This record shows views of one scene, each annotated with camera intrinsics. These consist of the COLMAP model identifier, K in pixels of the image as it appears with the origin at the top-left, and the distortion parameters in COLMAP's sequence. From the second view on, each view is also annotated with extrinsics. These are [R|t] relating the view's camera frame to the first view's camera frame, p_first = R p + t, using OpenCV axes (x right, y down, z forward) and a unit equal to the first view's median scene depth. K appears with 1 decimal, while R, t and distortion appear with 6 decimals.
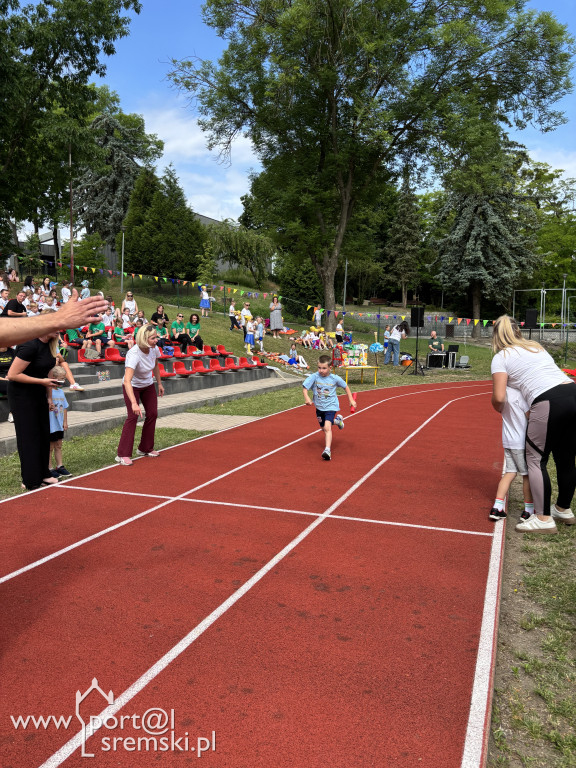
lens RADIAL K [[567.5, 0, 279.2], [0, 567.5, 393.8], [0, 0, 1]] dist [0.002632, -0.000271]
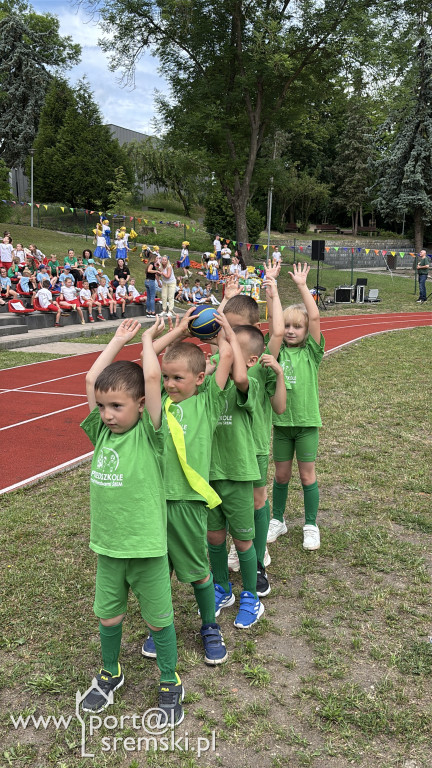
lens RADIAL K [[666.0, 0, 213.2], [0, 666.0, 383.6], [0, 0, 1]] dist [0.000554, 0.008081]
pose [[0.999546, -0.003160, -0.029970, 0.051656], [0.005268, 0.997497, 0.070506, 0.006980], [0.029672, -0.070632, 0.997061, -0.091547]]
